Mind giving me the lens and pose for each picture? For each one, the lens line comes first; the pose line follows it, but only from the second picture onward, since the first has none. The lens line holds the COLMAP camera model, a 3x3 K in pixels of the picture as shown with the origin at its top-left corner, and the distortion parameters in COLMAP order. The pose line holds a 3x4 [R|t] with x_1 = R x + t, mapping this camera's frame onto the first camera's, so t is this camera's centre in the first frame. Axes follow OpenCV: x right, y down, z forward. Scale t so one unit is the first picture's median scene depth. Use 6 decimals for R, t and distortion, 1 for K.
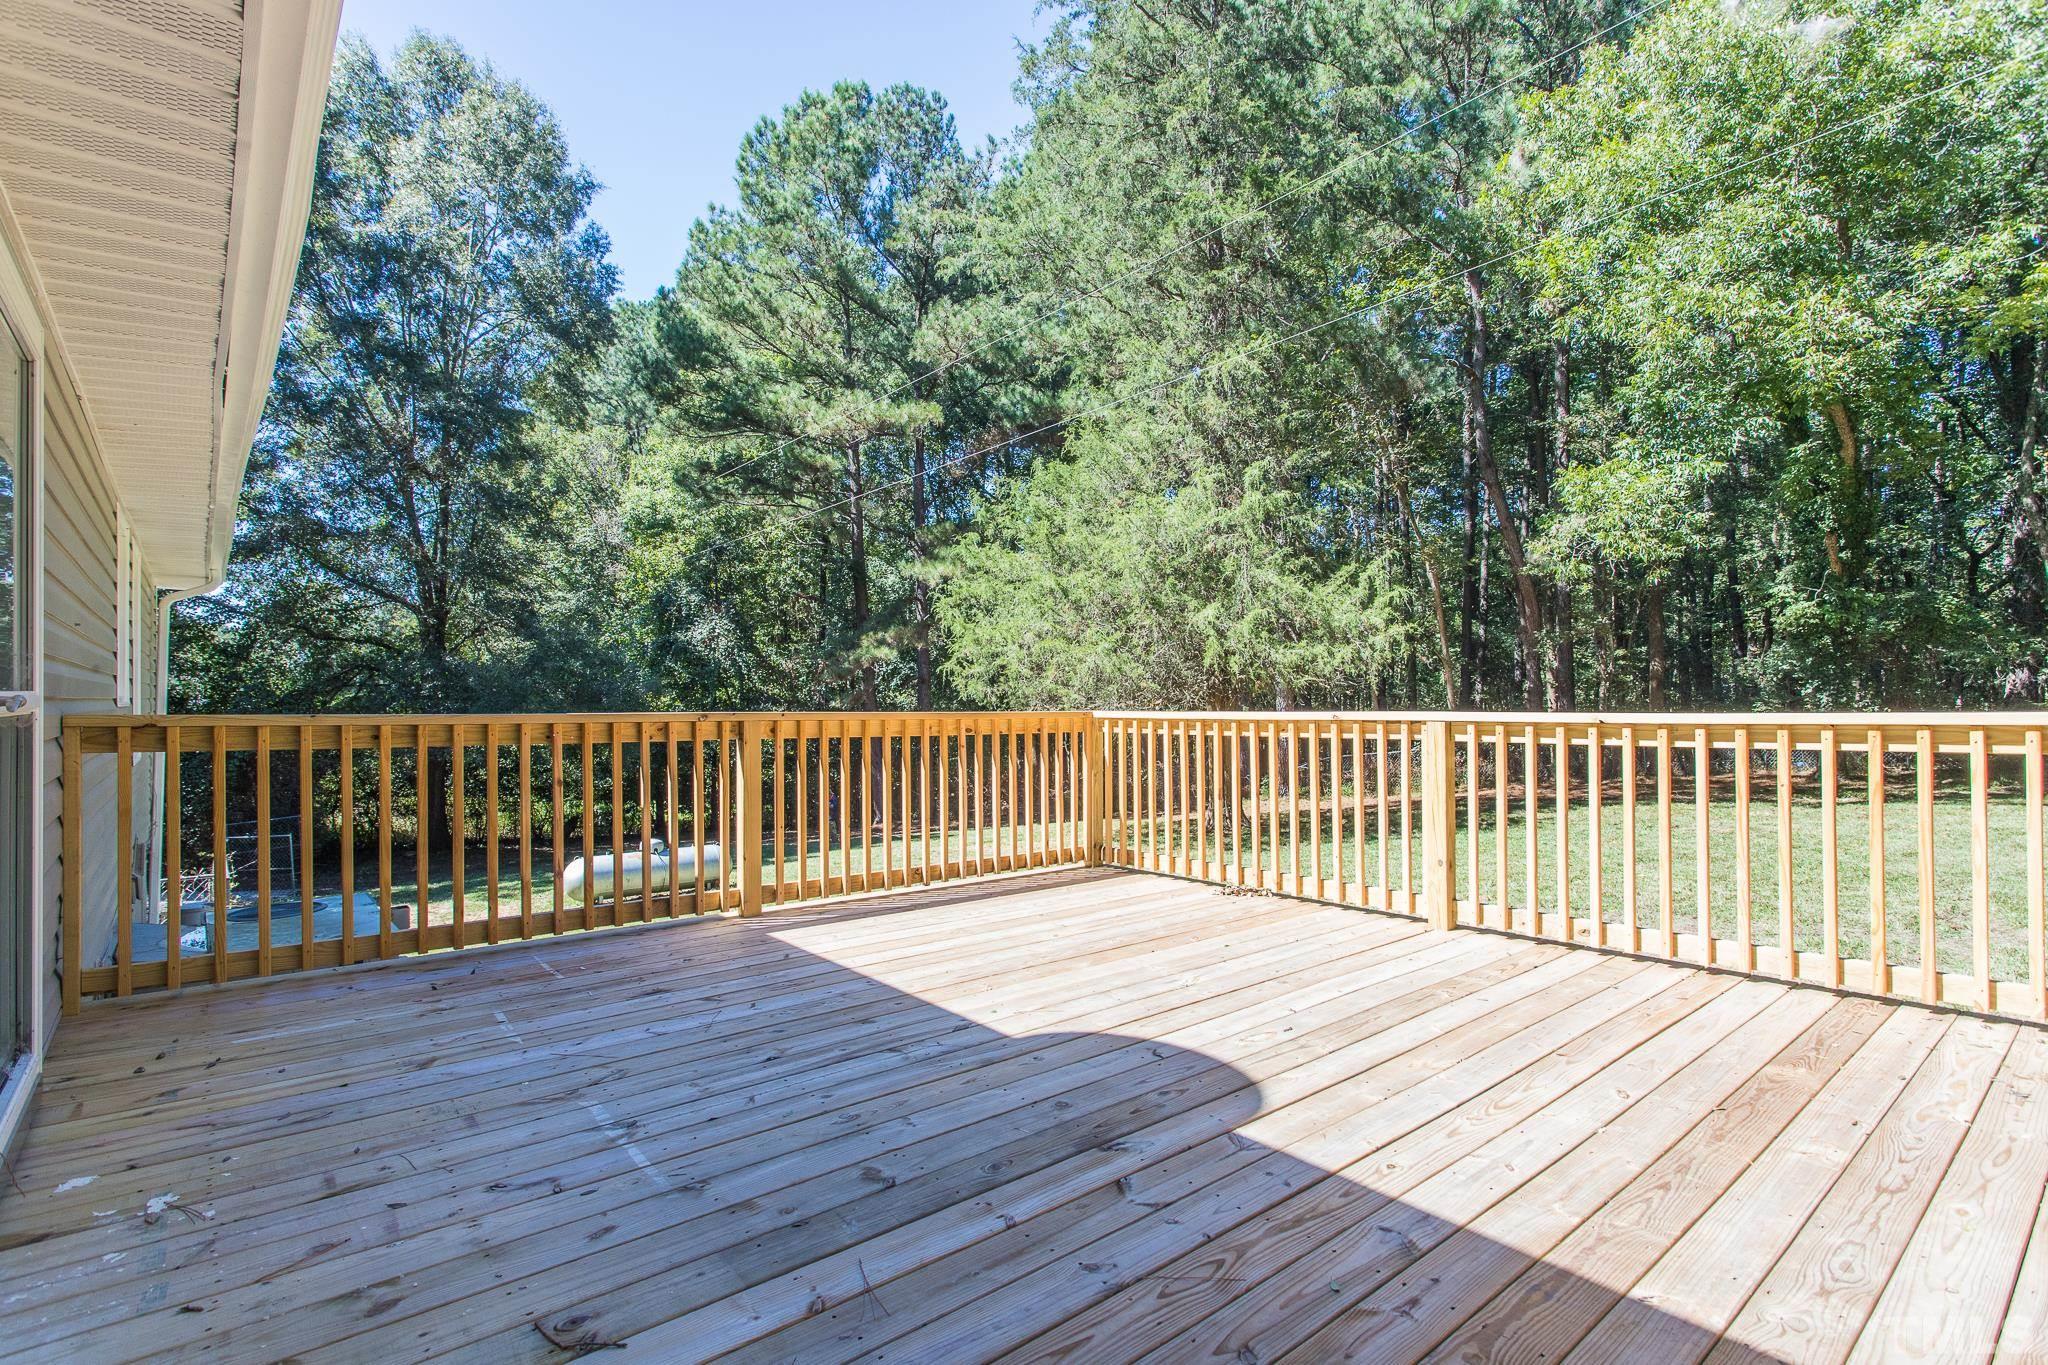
lens RADIAL K [[974.3, 0, 1022.4], [0, 974.3, 688.8], [0, 0, 1]] dist [0.004735, 0.000573]
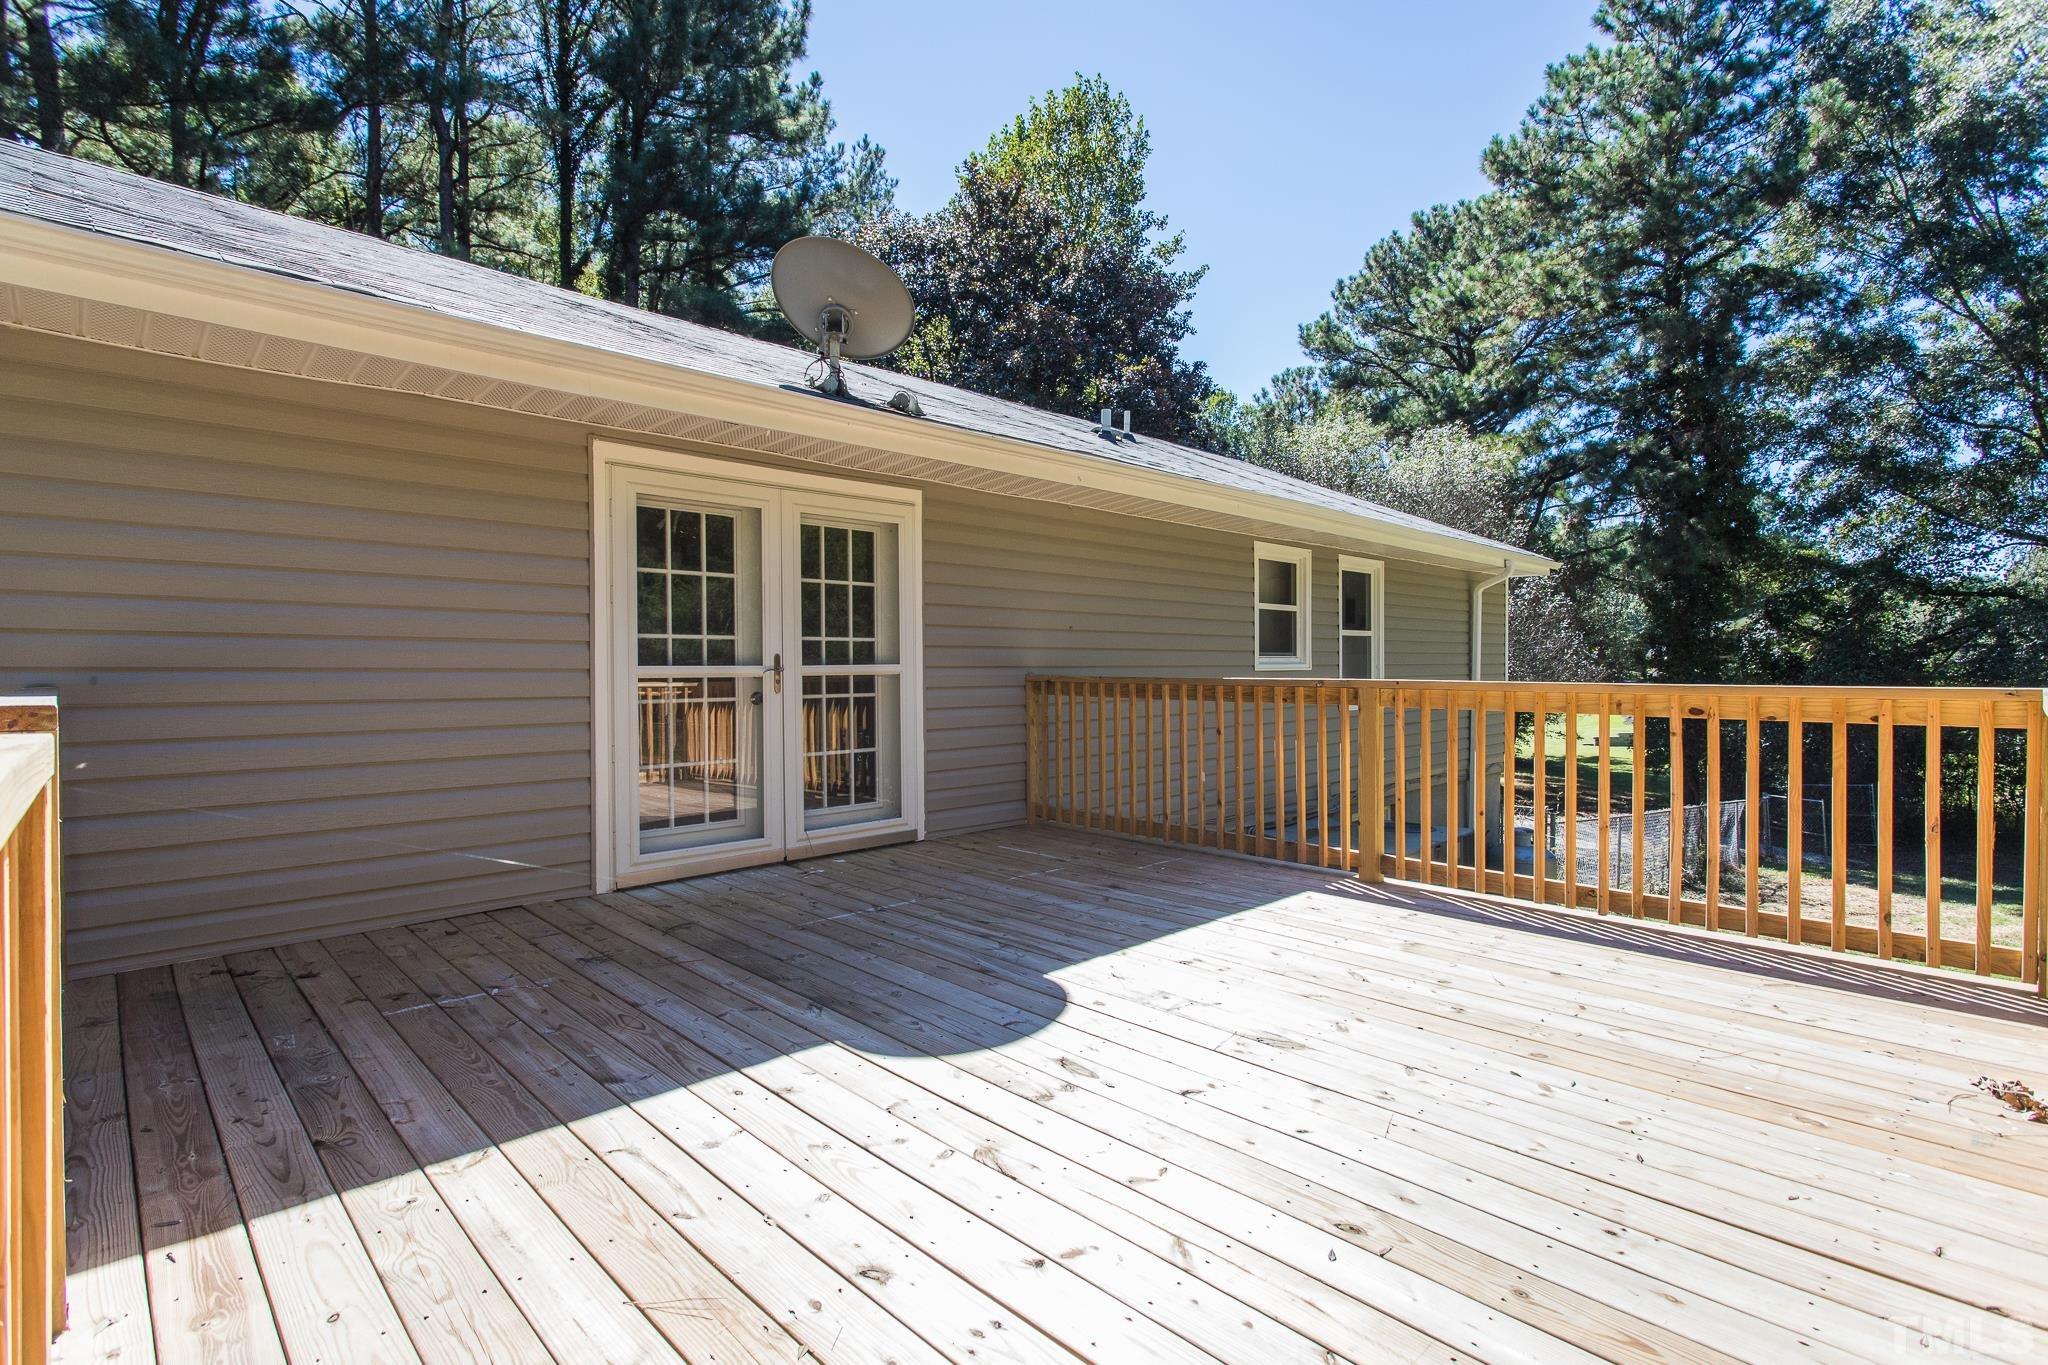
lens RADIAL K [[974.3, 0, 1023.4], [0, 974.3, 678.4], [0, 0, 1]] dist [0.004735, 0.000573]
pose [[0.079838, 0.014588, -0.996701, 1.119213], [0.012182, 0.999804, 0.015609, 0.006463], [0.996733, -0.013388, 0.079645, 0.927508]]
